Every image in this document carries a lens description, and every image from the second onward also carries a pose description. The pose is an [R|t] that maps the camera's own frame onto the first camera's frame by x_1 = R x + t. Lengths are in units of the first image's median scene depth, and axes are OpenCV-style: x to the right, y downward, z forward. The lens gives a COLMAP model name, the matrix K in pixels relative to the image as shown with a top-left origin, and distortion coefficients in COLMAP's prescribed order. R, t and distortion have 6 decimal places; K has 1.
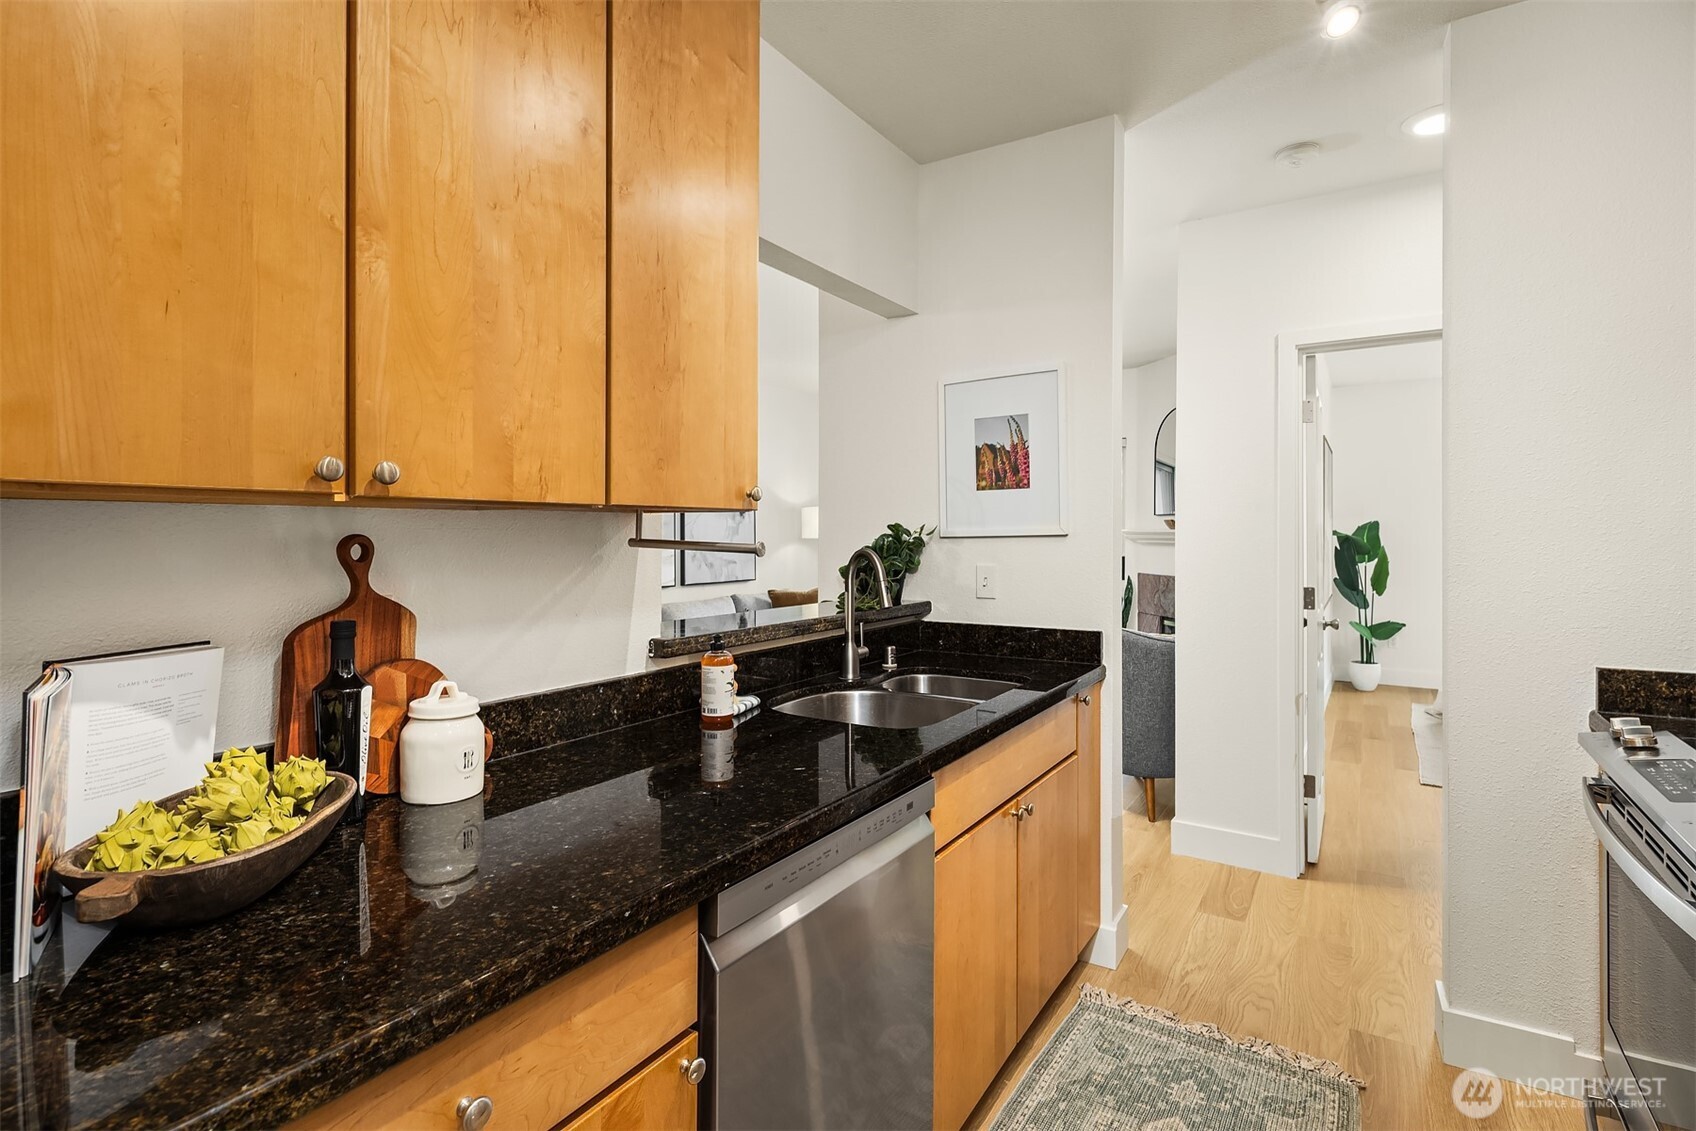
lens RADIAL K [[818.7, 0, 849.6], [0, 818.7, 556.8], [0, 0, 1]] dist [0.012454, -0.009578]
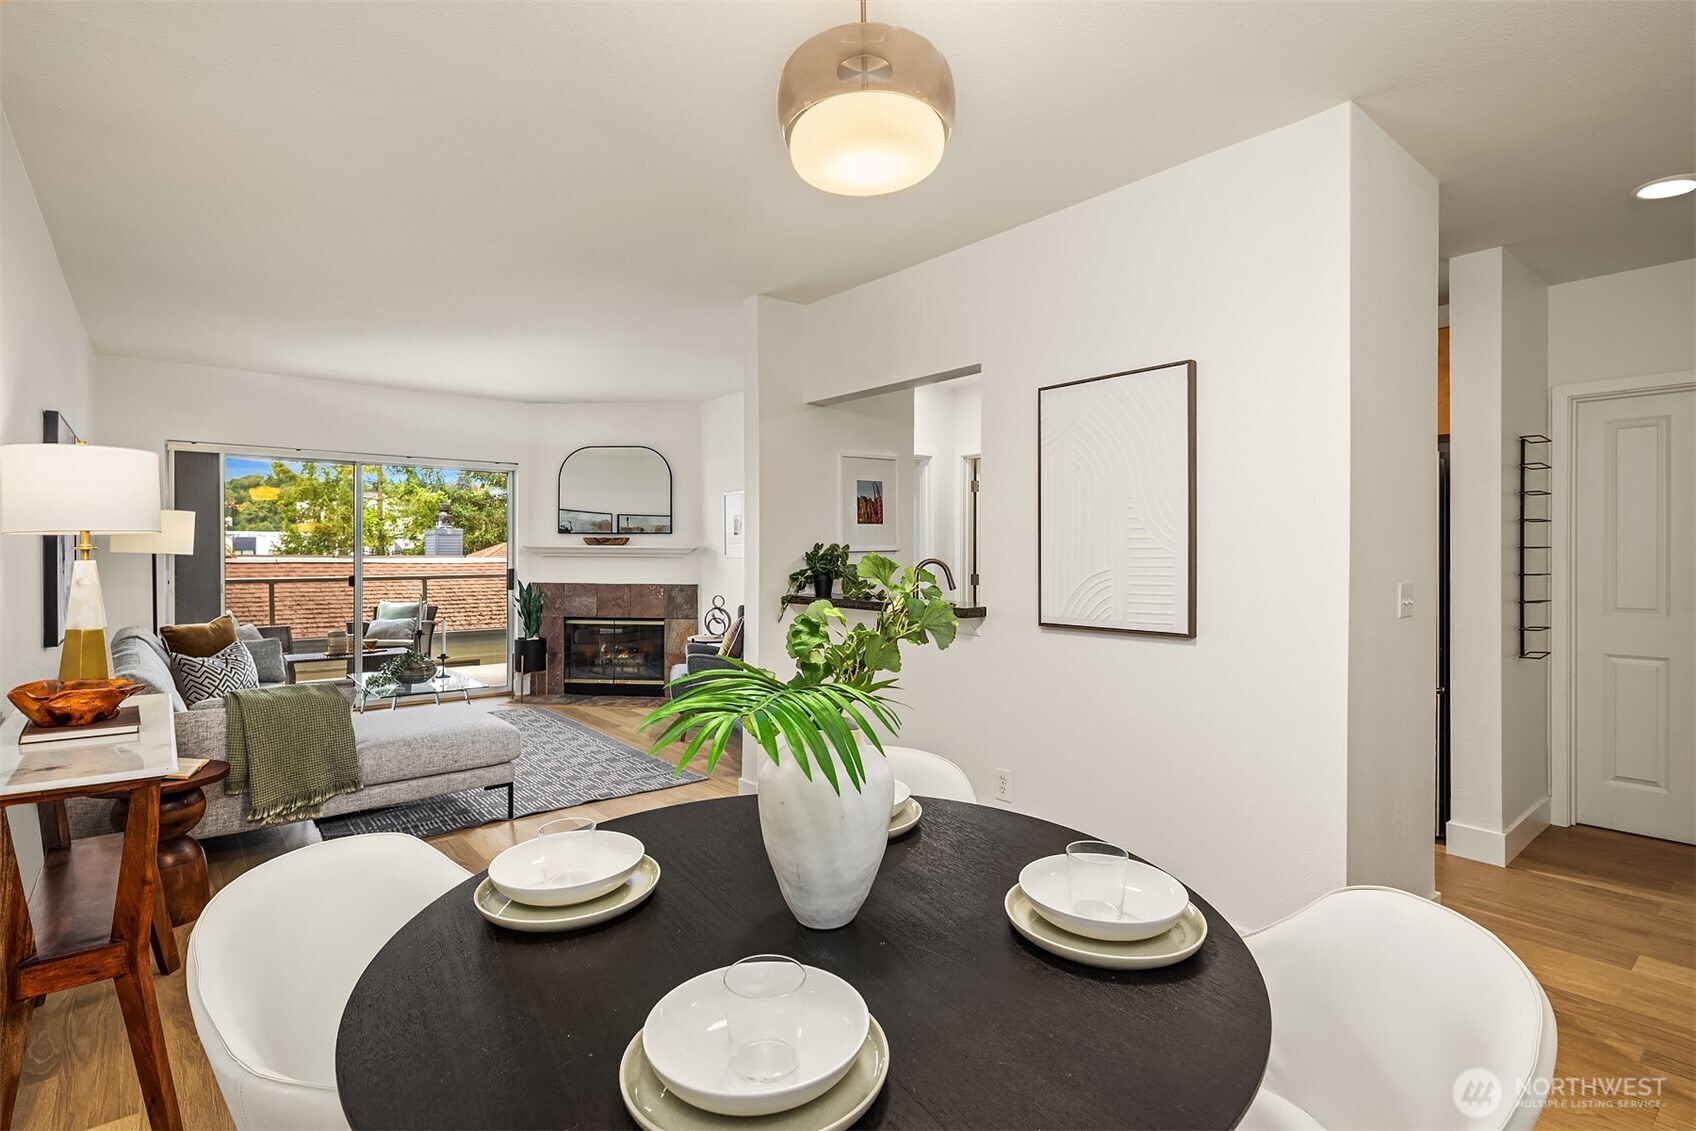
lens RADIAL K [[818.7, 0, 849.6], [0, 818.7, 556.8], [0, 0, 1]] dist [0.012454, -0.009578]
pose [[0.306905, -0.007128, 0.951714, -1.656265], [0.024448, 0.999701, -0.000396, -0.015490], [-0.951426, 0.023389, 0.306987, 0.581677]]
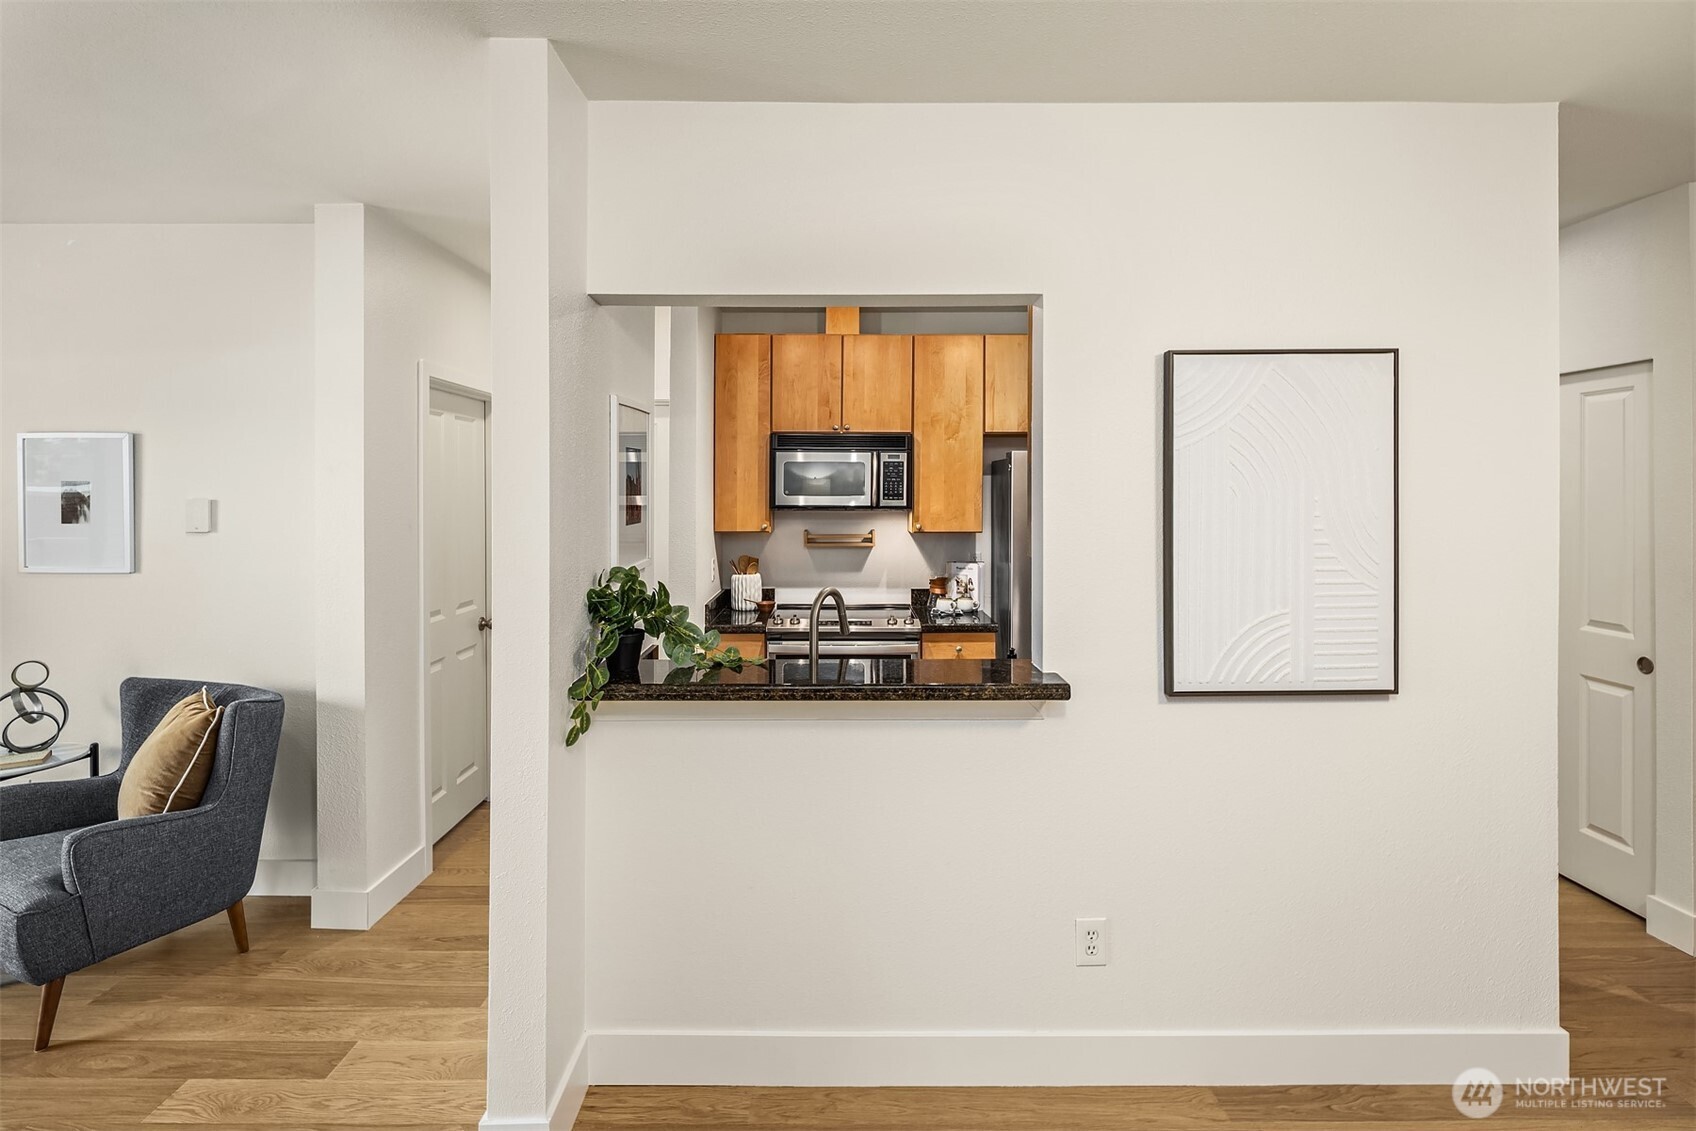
lens RADIAL K [[829.6, 0, 845.8], [0, 829.6, 489.4], [0, 0, 1]] dist [-0.000236, -0.002383]
pose [[-0.535291, 0.004306, 0.844657, -0.889097], [0.023972, 0.999662, 0.010096, -0.144206], [-0.844328, 0.025653, -0.535213, 1.485658]]
